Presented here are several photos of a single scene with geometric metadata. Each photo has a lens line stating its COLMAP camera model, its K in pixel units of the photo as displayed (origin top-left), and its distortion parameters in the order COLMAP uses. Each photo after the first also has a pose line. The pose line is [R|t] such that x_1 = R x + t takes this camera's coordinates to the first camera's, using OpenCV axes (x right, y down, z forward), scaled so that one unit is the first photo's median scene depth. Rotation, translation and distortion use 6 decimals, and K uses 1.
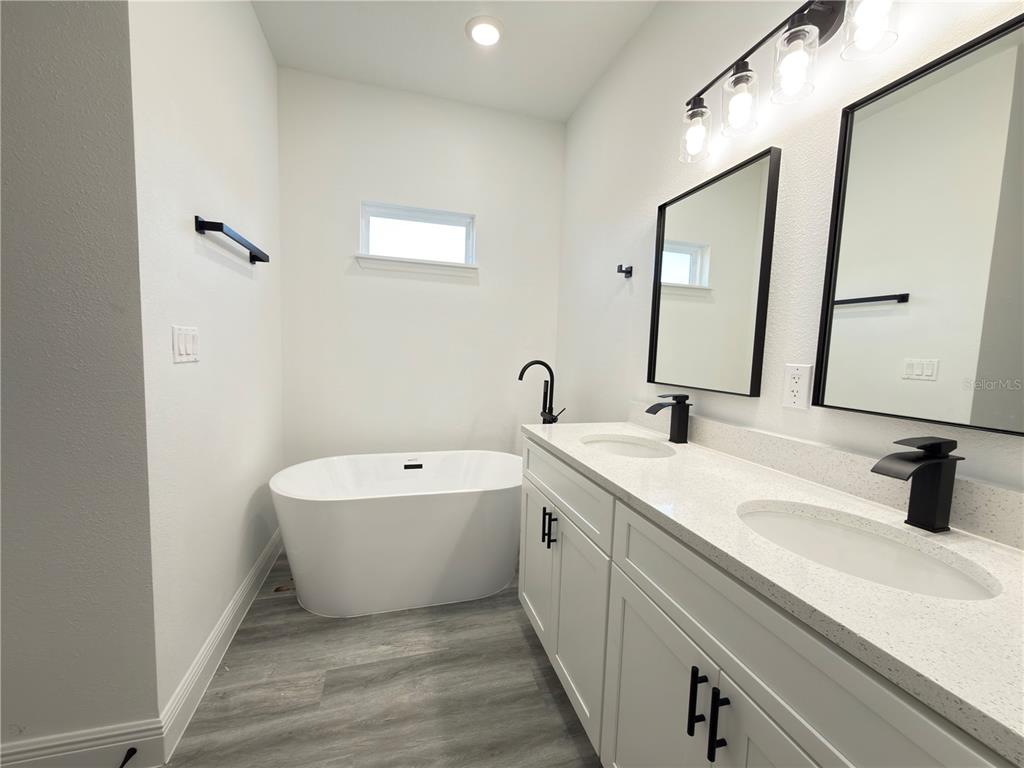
lens RADIAL K [[406.9, 0, 510.4], [0, 406.9, 385.2], [0, 0, 1]] dist [-0.000675, -0.000033]
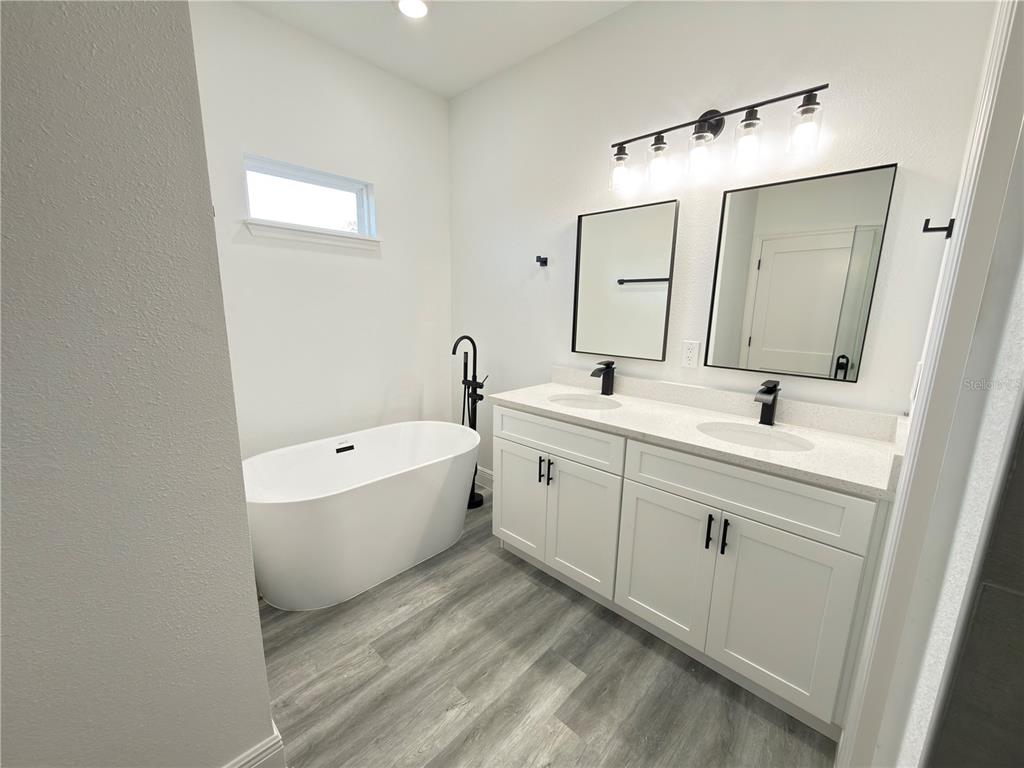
lens RADIAL K [[406.9, 0, 510.4], [0, 406.9, 385.2], [0, 0, 1]] dist [-0.000675, -0.000033]
pose [[0.863773, -0.114281, 0.490751, -0.589411], [0.054612, 0.989436, 0.134287, -0.104808], [-0.500914, -0.089192, 0.860889, -0.059295]]
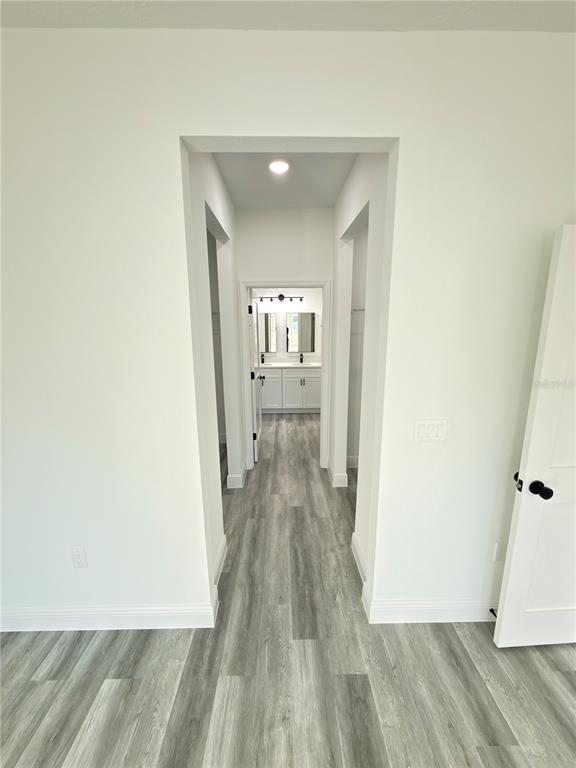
lens RADIAL K [[305.1, 0, 288.0], [0, 305.1, 384.0], [0, 0, 1]] dist [-0.000675, -0.000033]
pose [[0.261104, -0.226161, 0.938443, -3.273641], [0.100323, 0.973260, 0.206638, -0.380465], [-0.960083, 0.040194, 0.276811, -0.380722]]
